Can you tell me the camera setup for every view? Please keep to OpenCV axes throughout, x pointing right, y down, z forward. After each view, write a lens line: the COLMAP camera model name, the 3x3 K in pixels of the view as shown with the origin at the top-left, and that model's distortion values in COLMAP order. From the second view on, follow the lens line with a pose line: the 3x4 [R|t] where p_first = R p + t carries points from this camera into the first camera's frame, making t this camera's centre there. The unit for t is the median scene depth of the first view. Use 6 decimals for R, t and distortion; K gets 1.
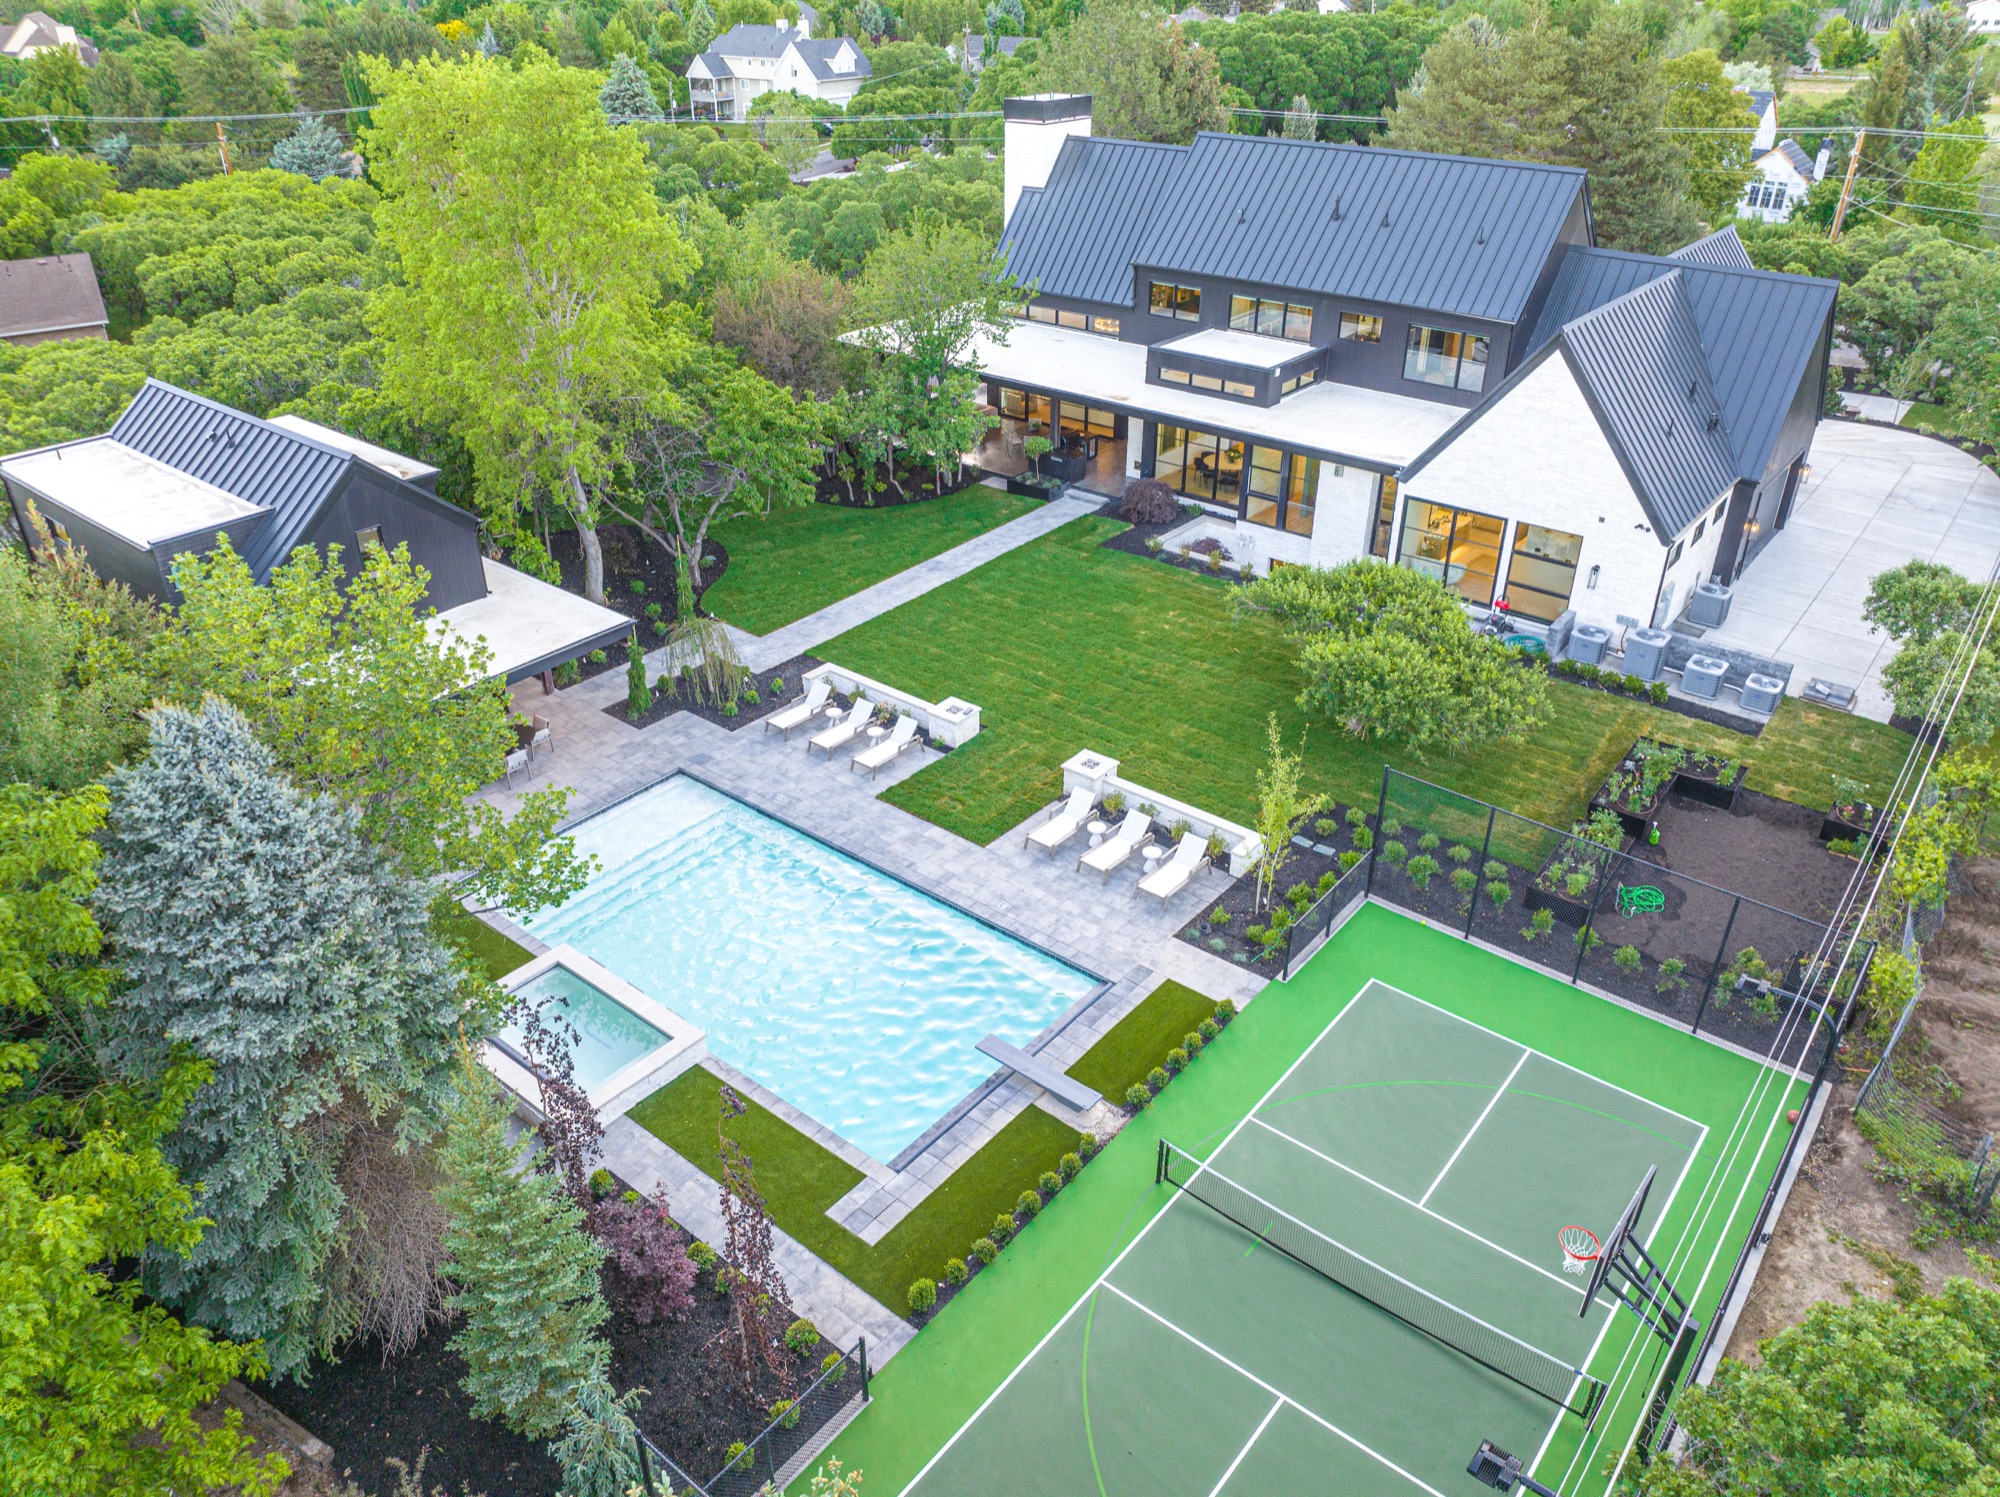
lens RADIAL K [[1405.6, 0, 1000.0], [0, 1405.6, 748.5], [0, 0, 1]] dist [-0.038039, -0.002489]
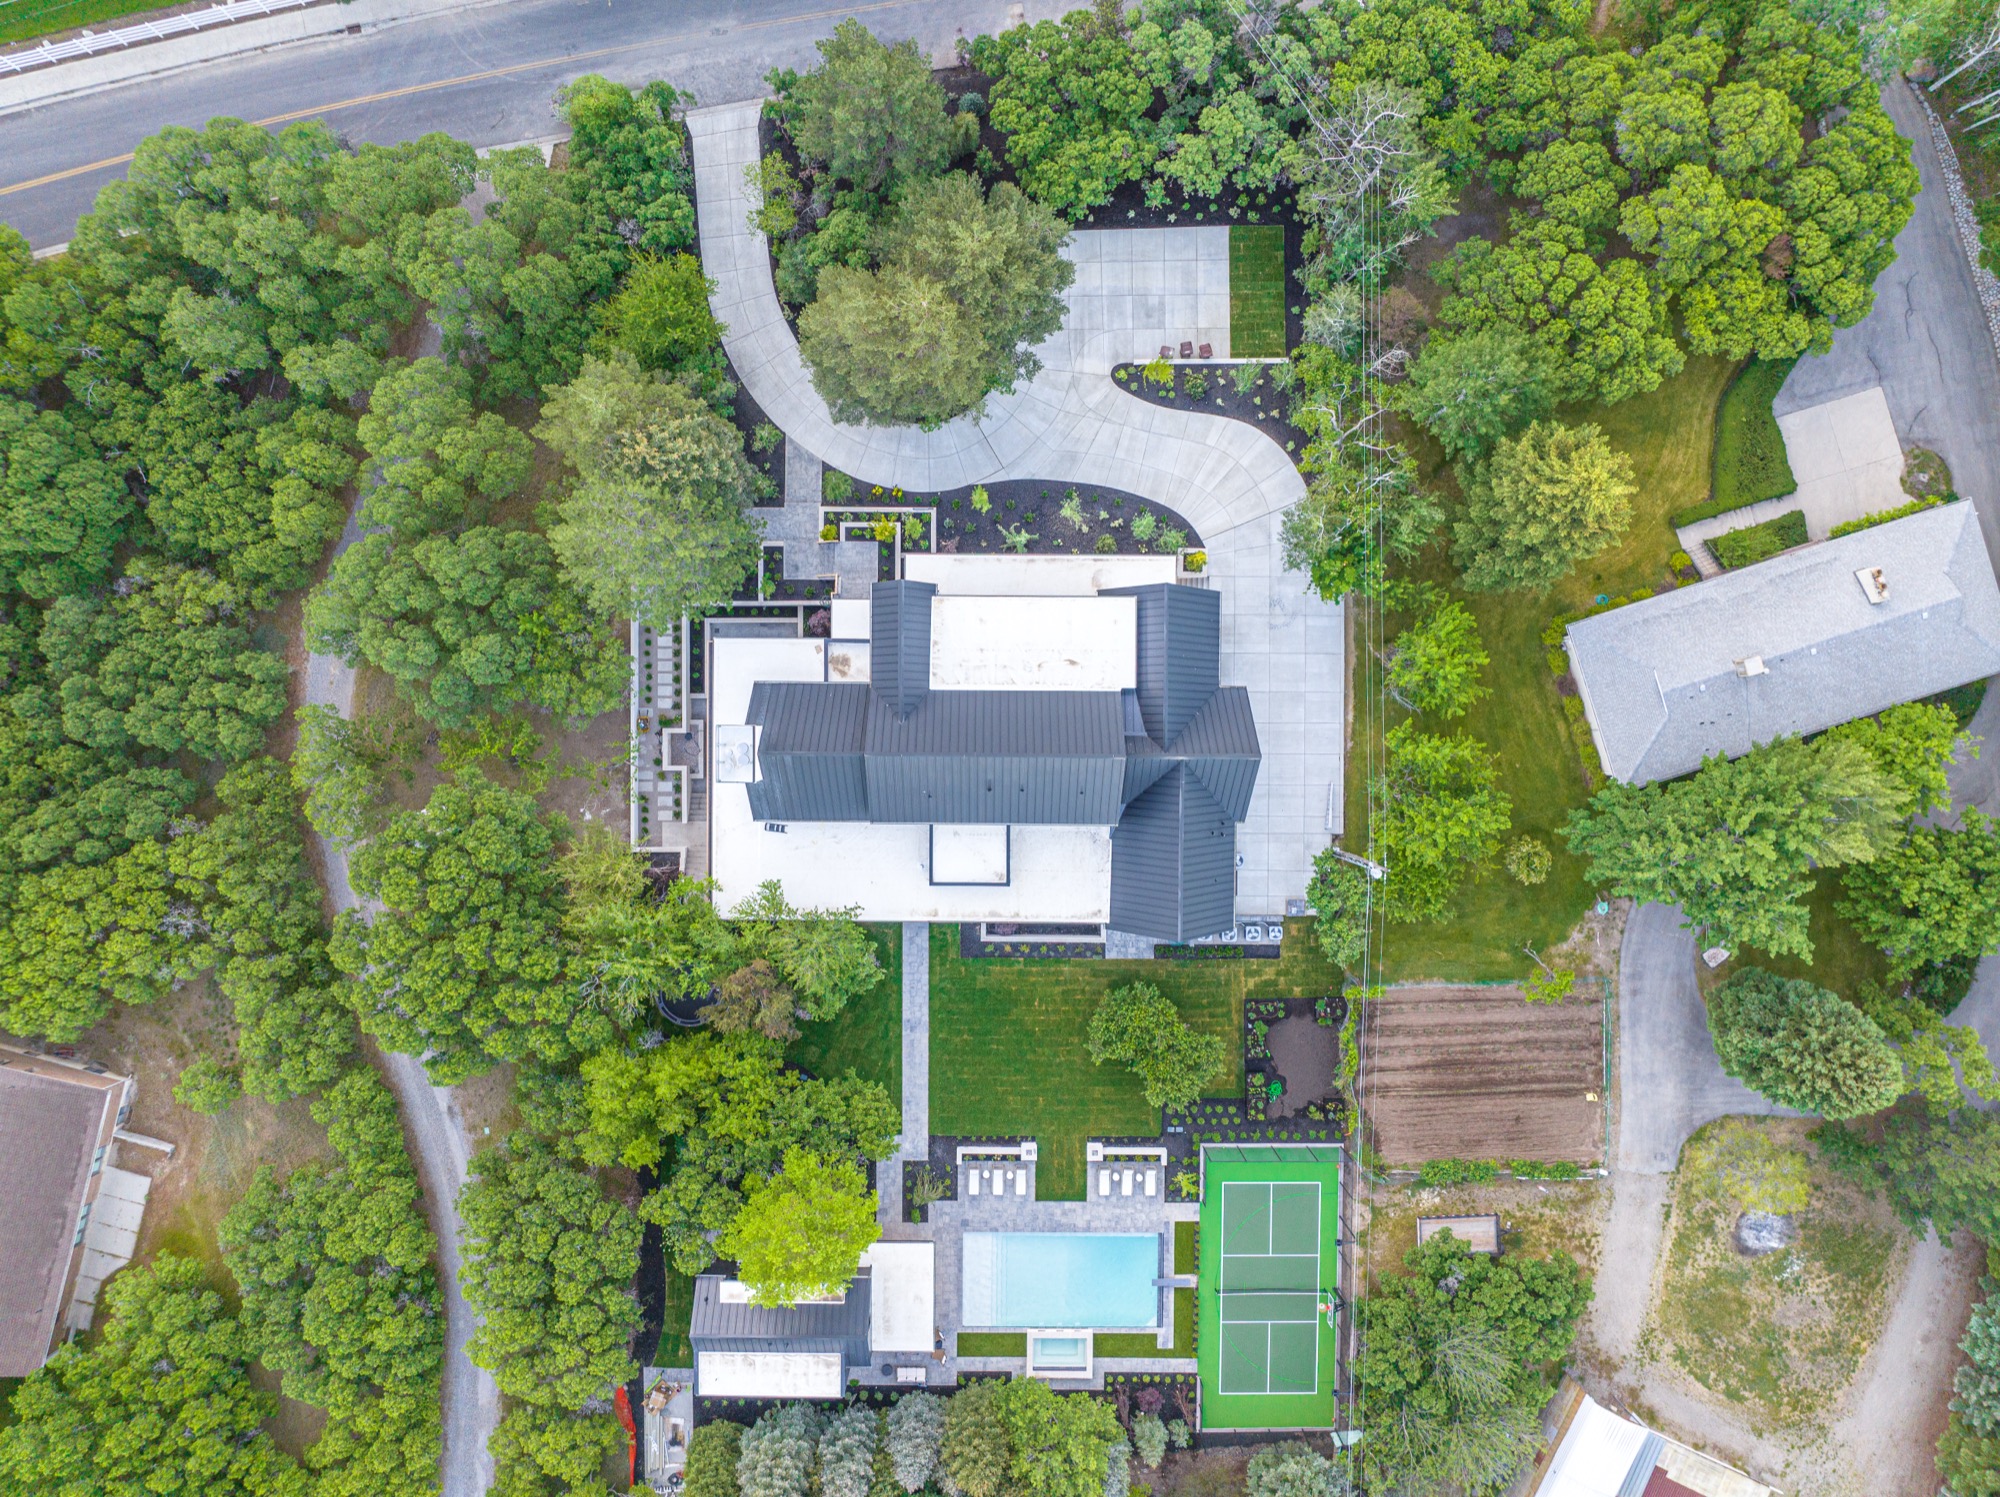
lens RADIAL K [[1405.6, 0, 1000.0], [0, 1405.6, 748.5], [0, 0, 1]] dist [-0.038039, -0.002489]
pose [[0.782497, -0.622618, -0.006736, 0.396031], [0.307371, 0.376845, 0.873791, -2.518981], [-0.541500, -0.685809, 0.486255, 0.291508]]
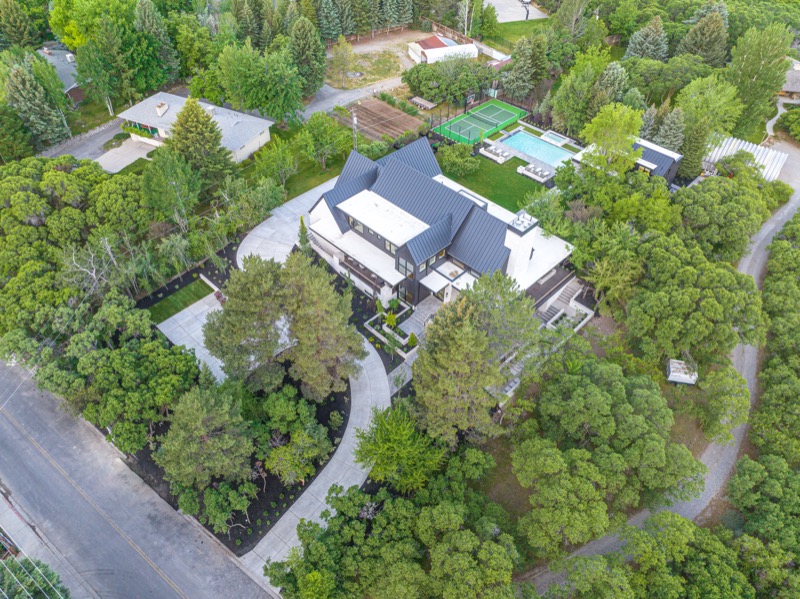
lens RADIAL K [[562.3, 0, 400.0], [0, 562.3, 299.5], [0, 0, 1]] dist [-0.038039, -0.002489]
pose [[-0.994197, -0.083660, 0.067628, 0.303855], [0.043452, 0.262794, 0.963873, -2.427967], [-0.098410, 0.961218, -0.257634, 2.321463]]
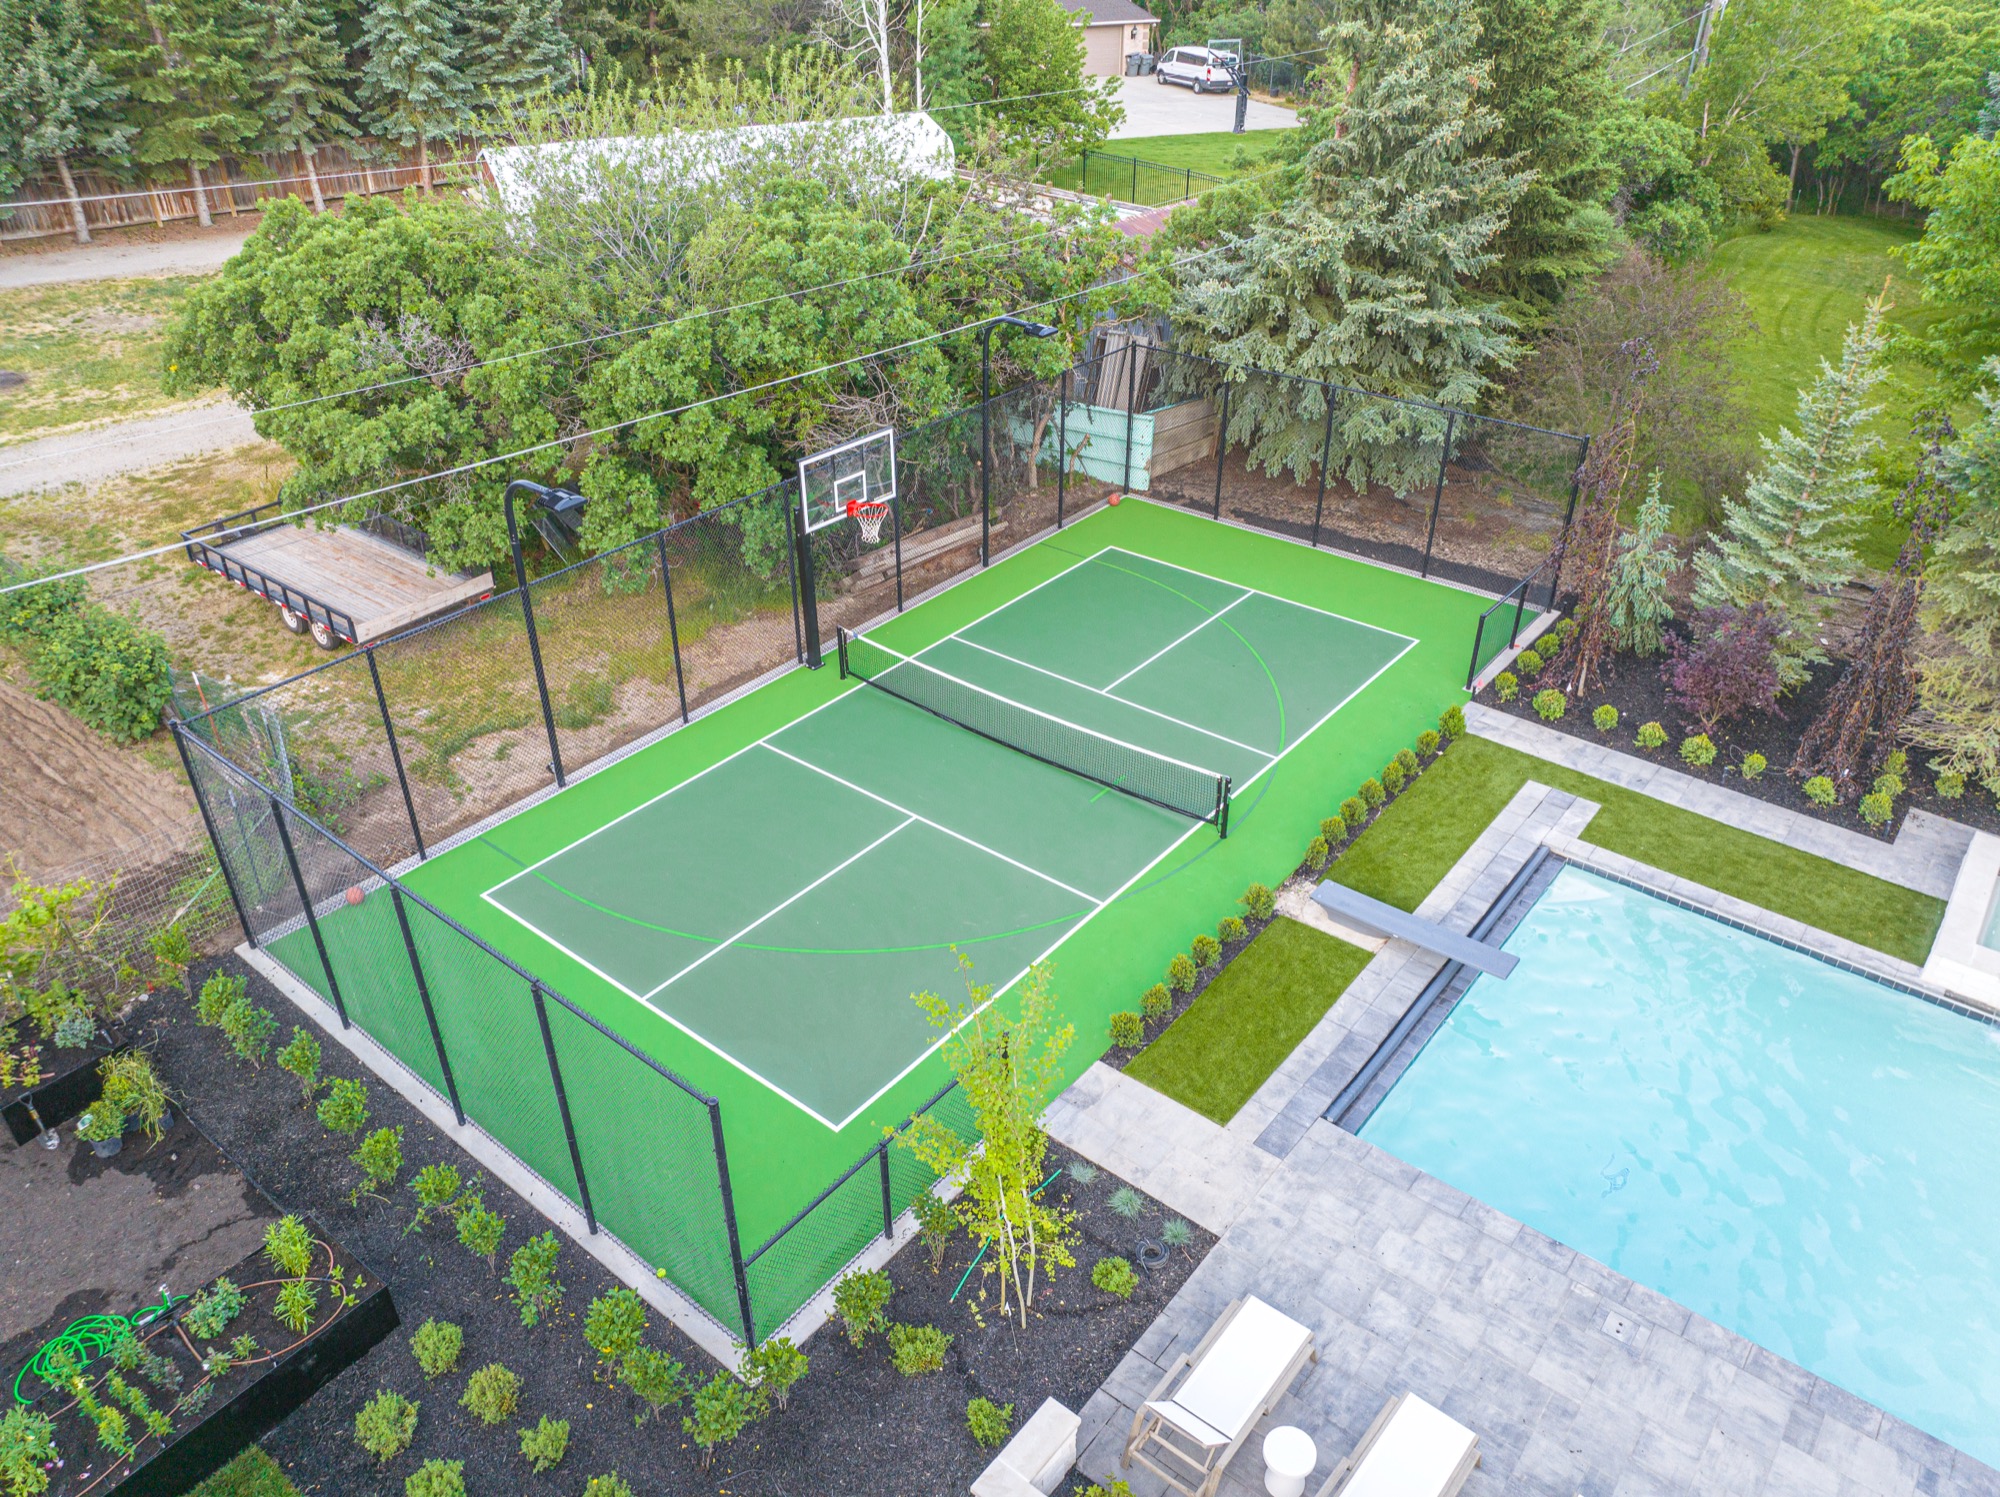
lens RADIAL K [[1405.6, 0, 1000.0], [0, 1405.6, 748.5], [0, 0, 1]] dist [-0.038039, -0.002489]
pose [[-0.999997, -0.001558, -0.001833, 0.158034], [-0.002351, 0.471502, 0.881862, -0.285193], [-0.000510, 0.881863, -0.471505, 0.861218]]
